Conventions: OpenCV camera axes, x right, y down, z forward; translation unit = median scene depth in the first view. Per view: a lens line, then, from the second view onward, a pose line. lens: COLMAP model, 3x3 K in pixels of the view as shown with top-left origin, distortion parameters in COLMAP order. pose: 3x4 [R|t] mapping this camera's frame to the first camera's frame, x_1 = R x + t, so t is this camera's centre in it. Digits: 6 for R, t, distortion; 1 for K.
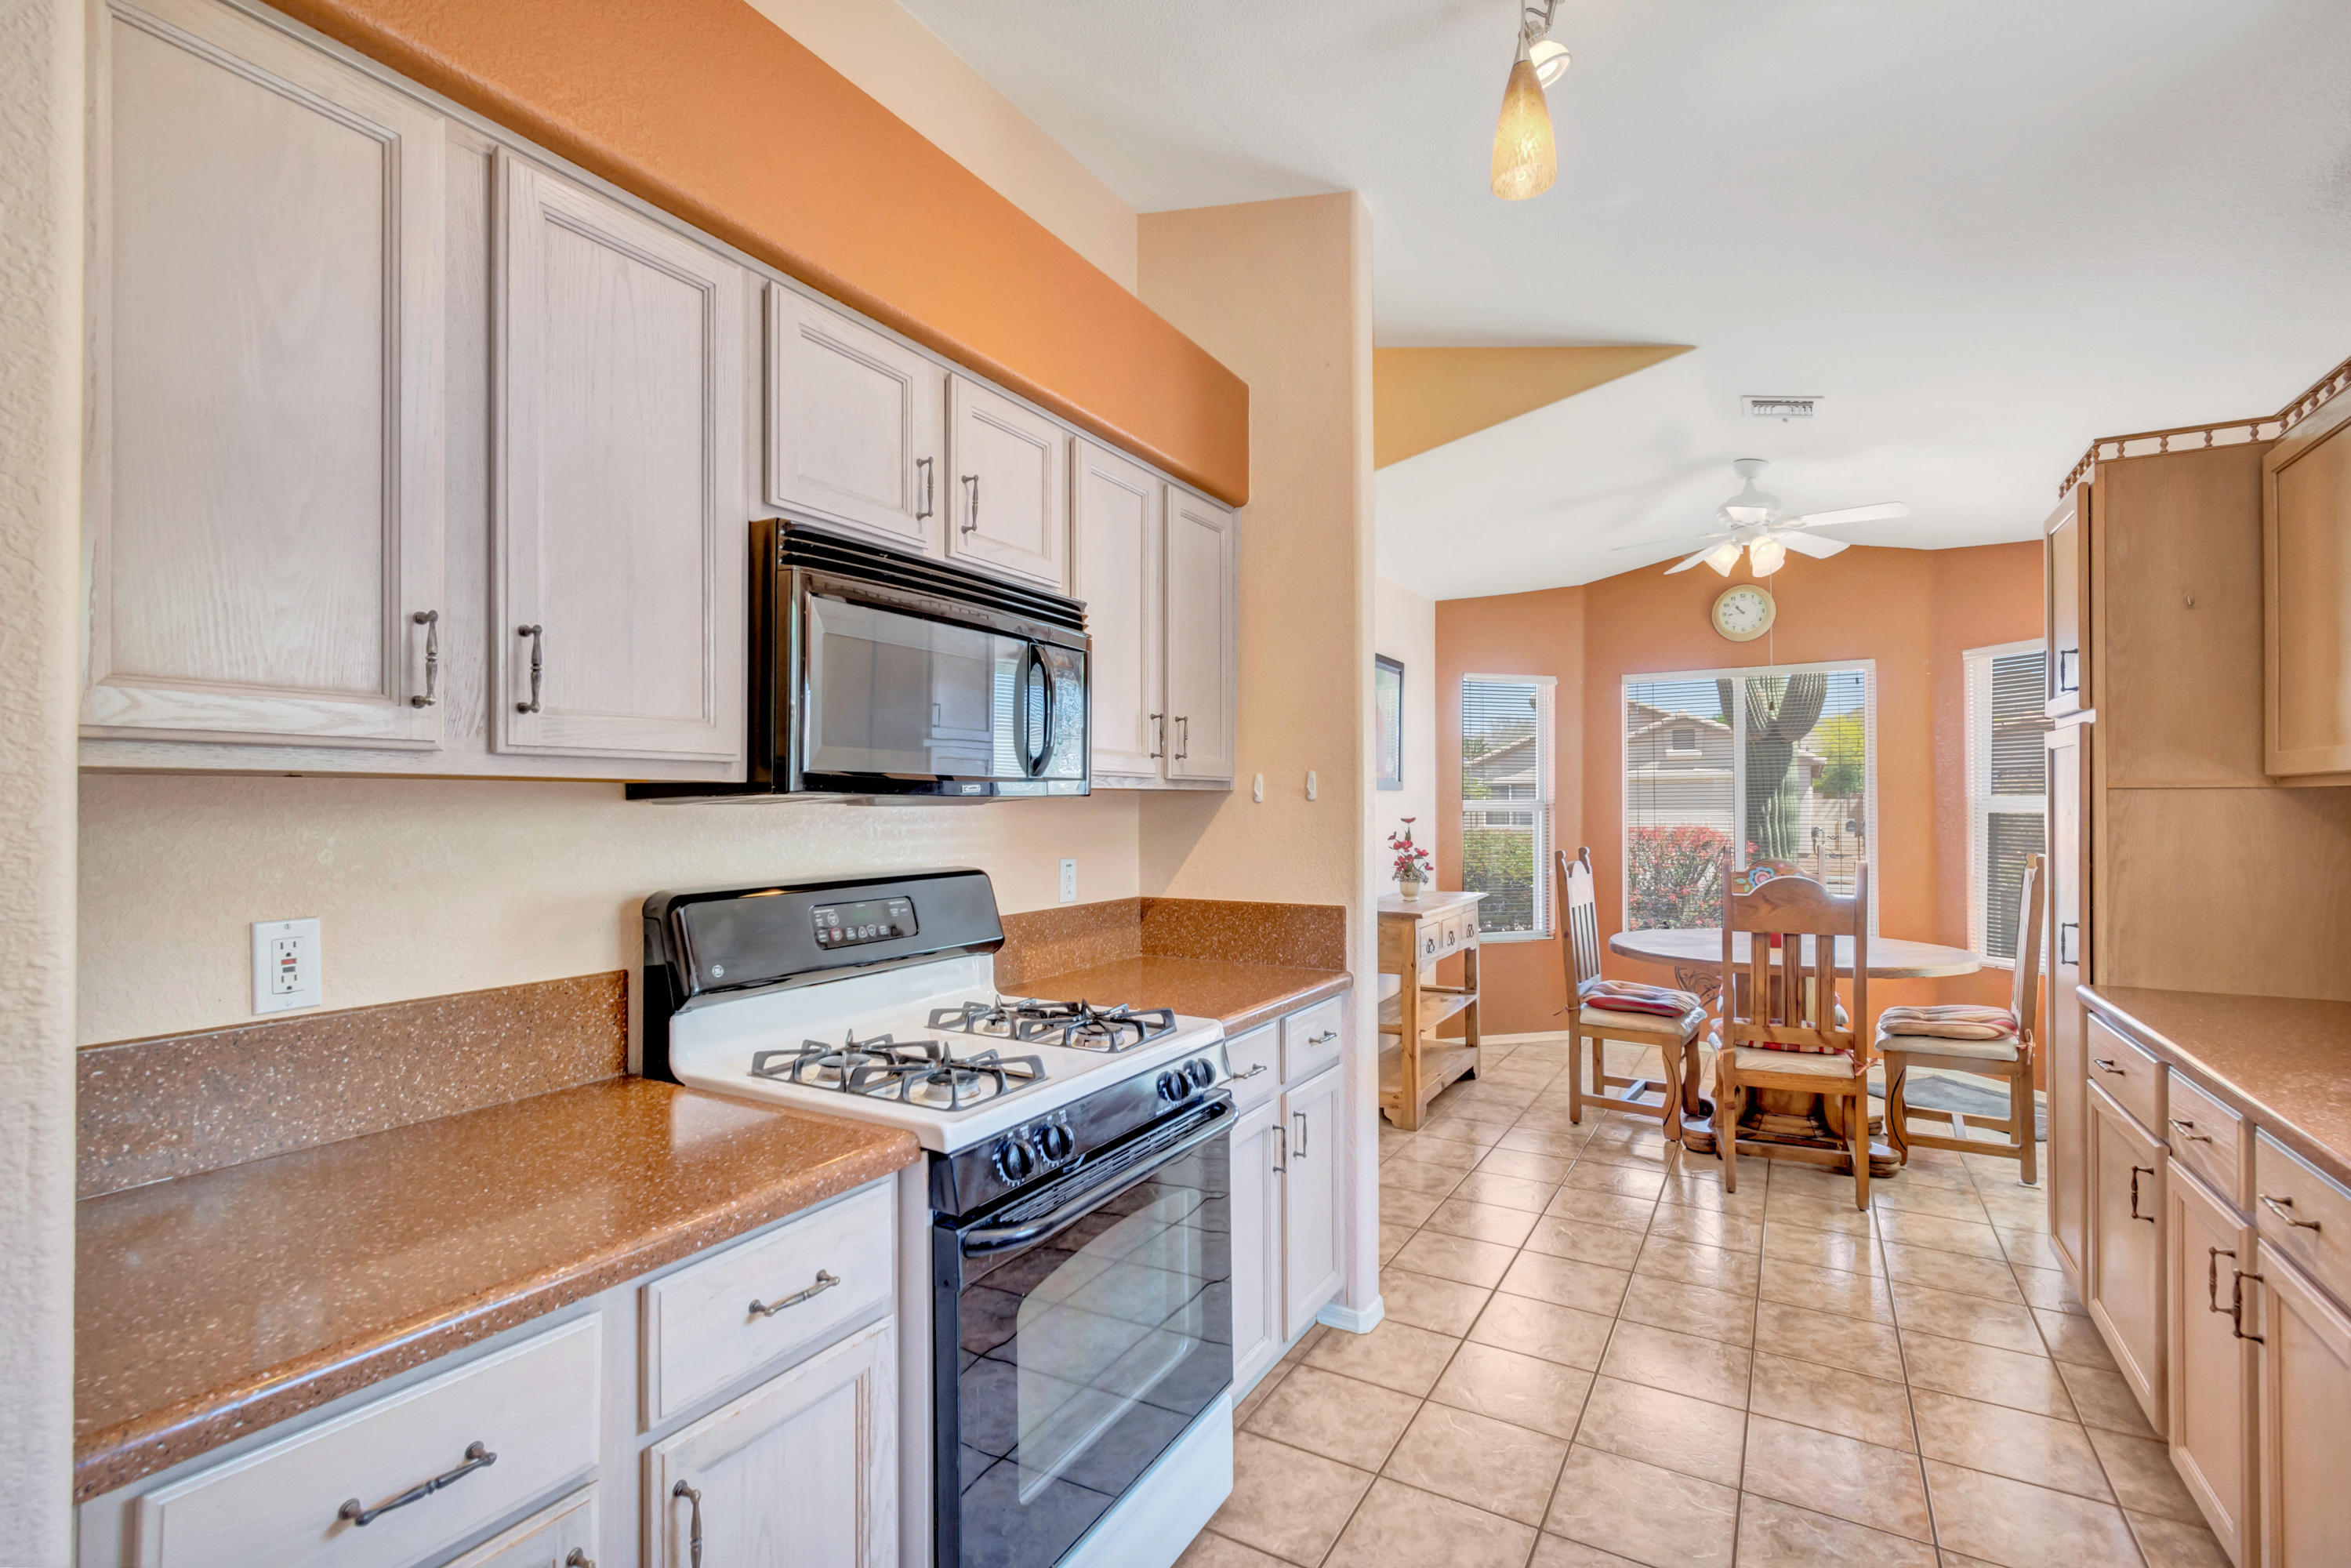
lens RADIAL K [[1068.0, 0, 1175.5], [0, 1068.0, 784.0], [0, 0, 1]] dist [-0.002024, -0.000325]
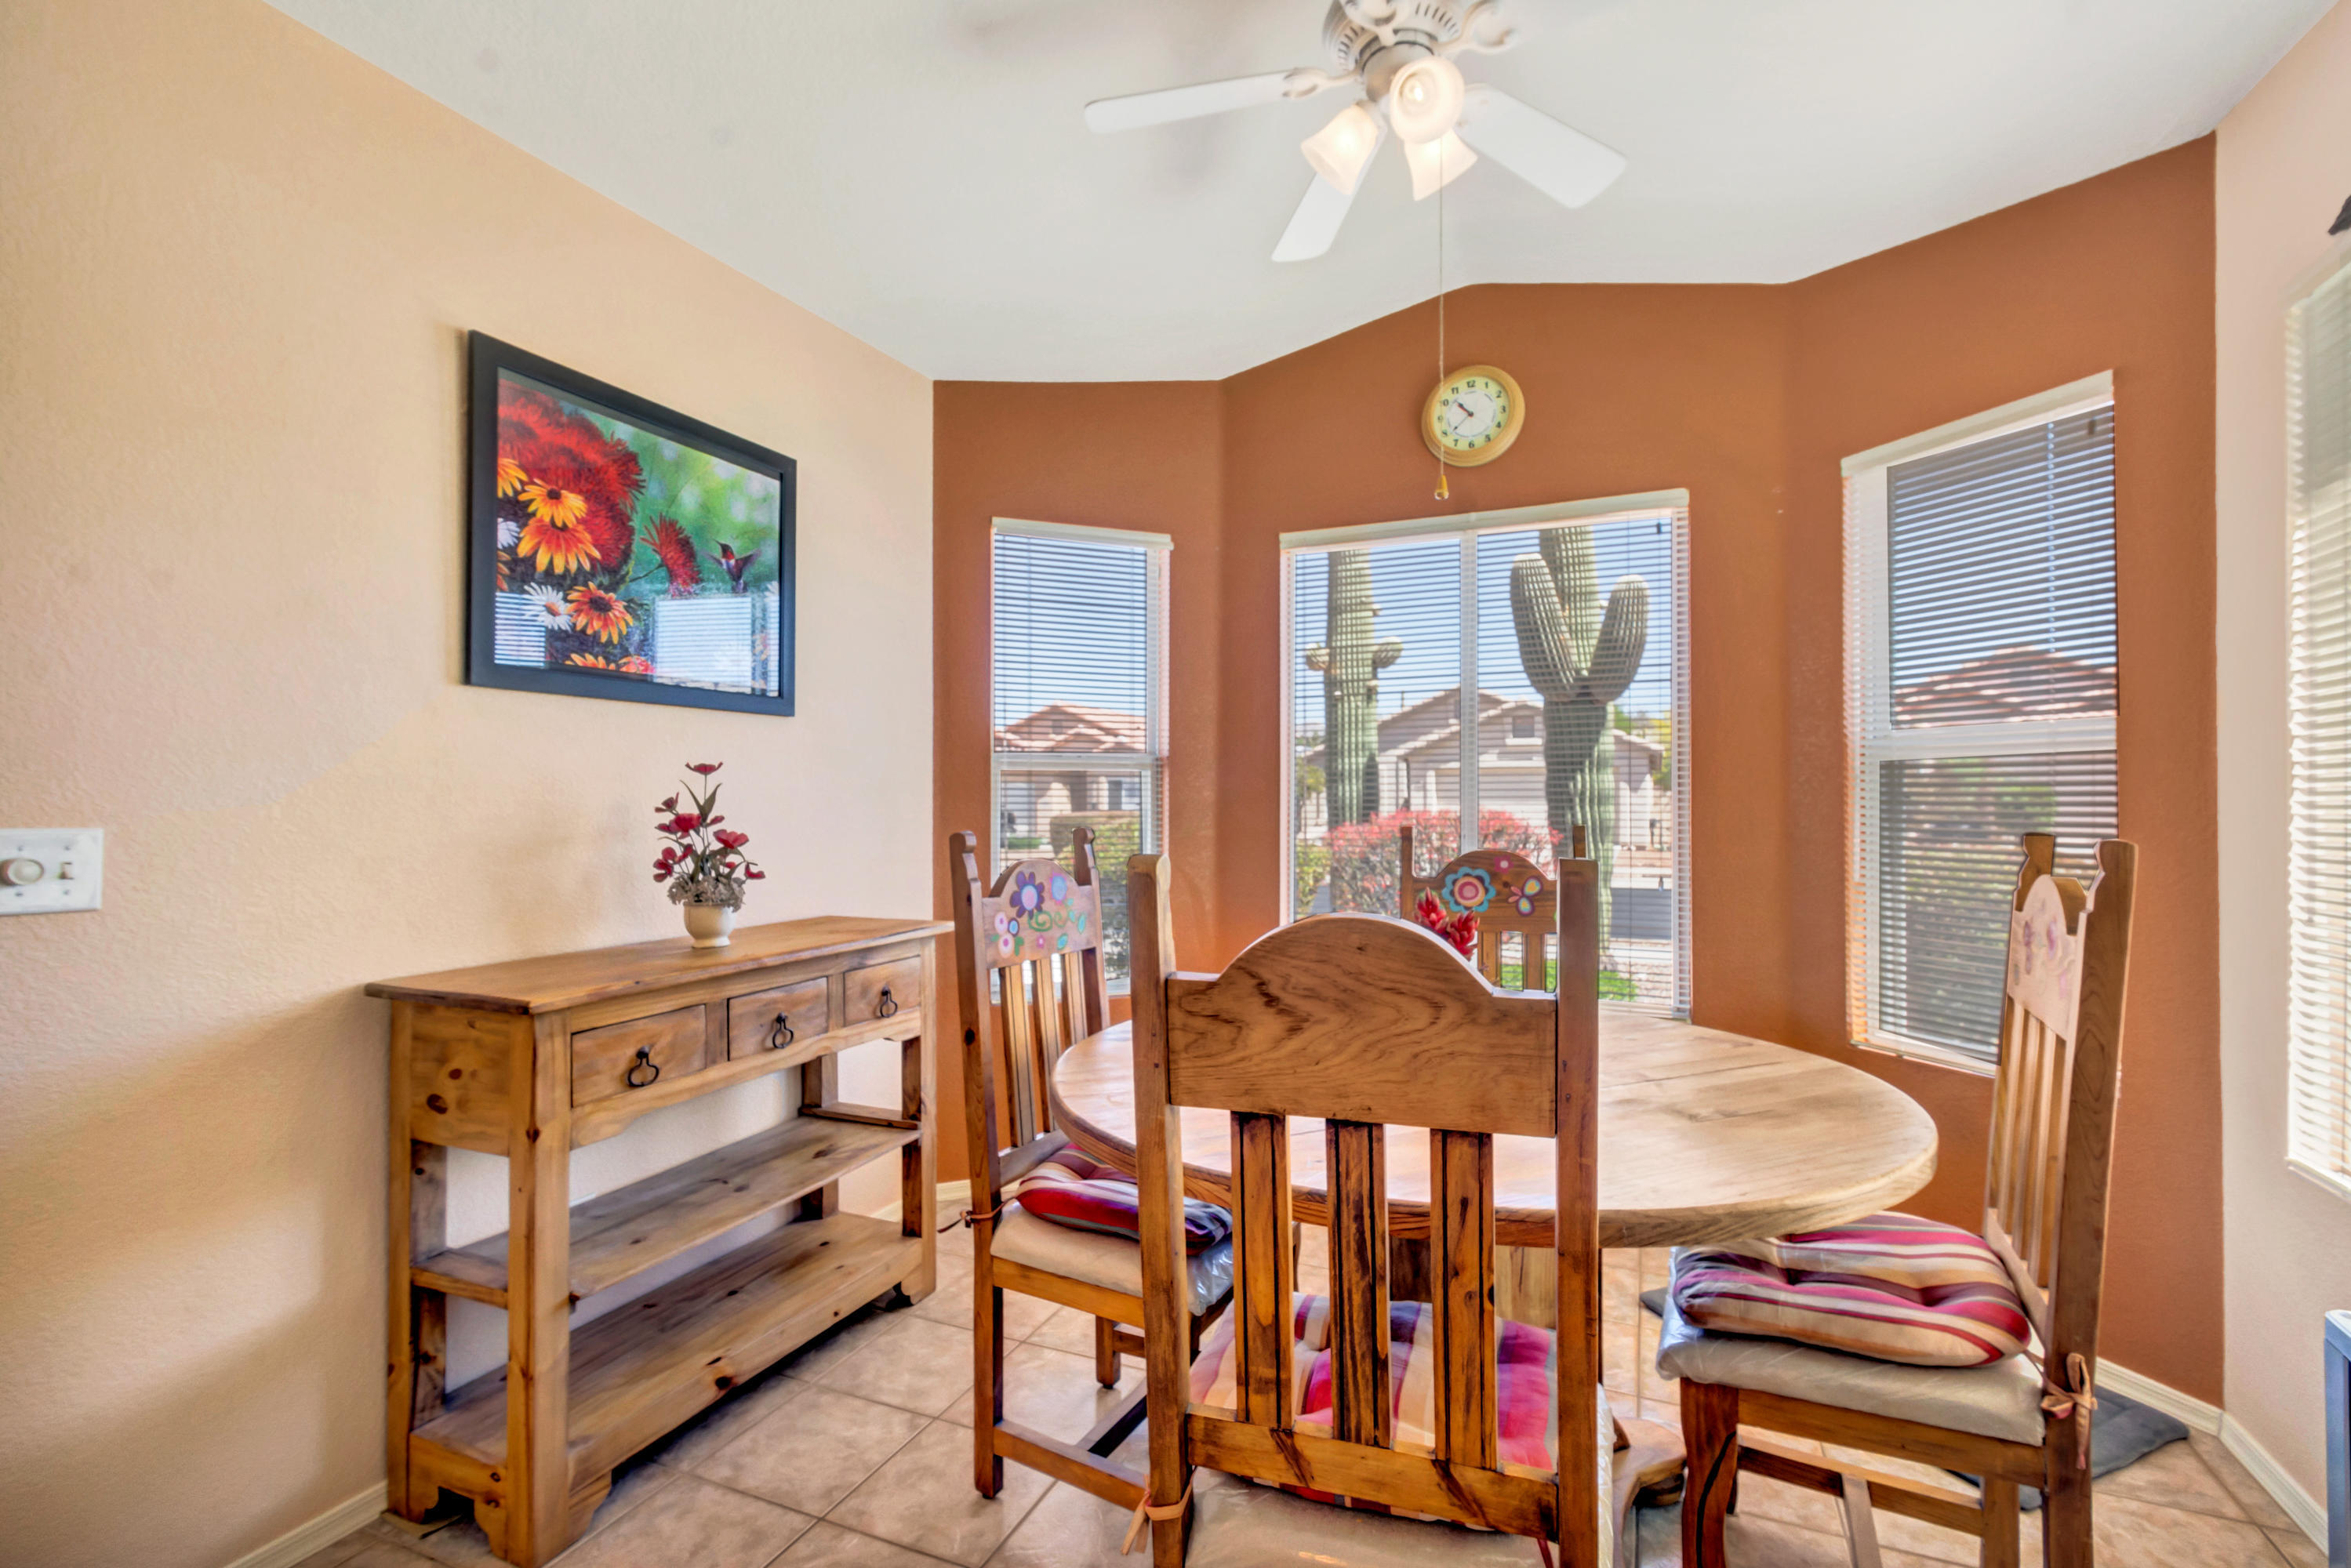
lens RADIAL K [[1067.9, 0, 1175.5], [0, 1067.9, 784.0], [0, 0, 1]] dist [-0.002024, -0.000325]
pose [[0.993507, 0.002850, 0.113736, 0.349140], [-0.003339, 0.999986, 0.004110, 0.036263], [-0.113723, -0.004463, 0.993502, 0.509655]]
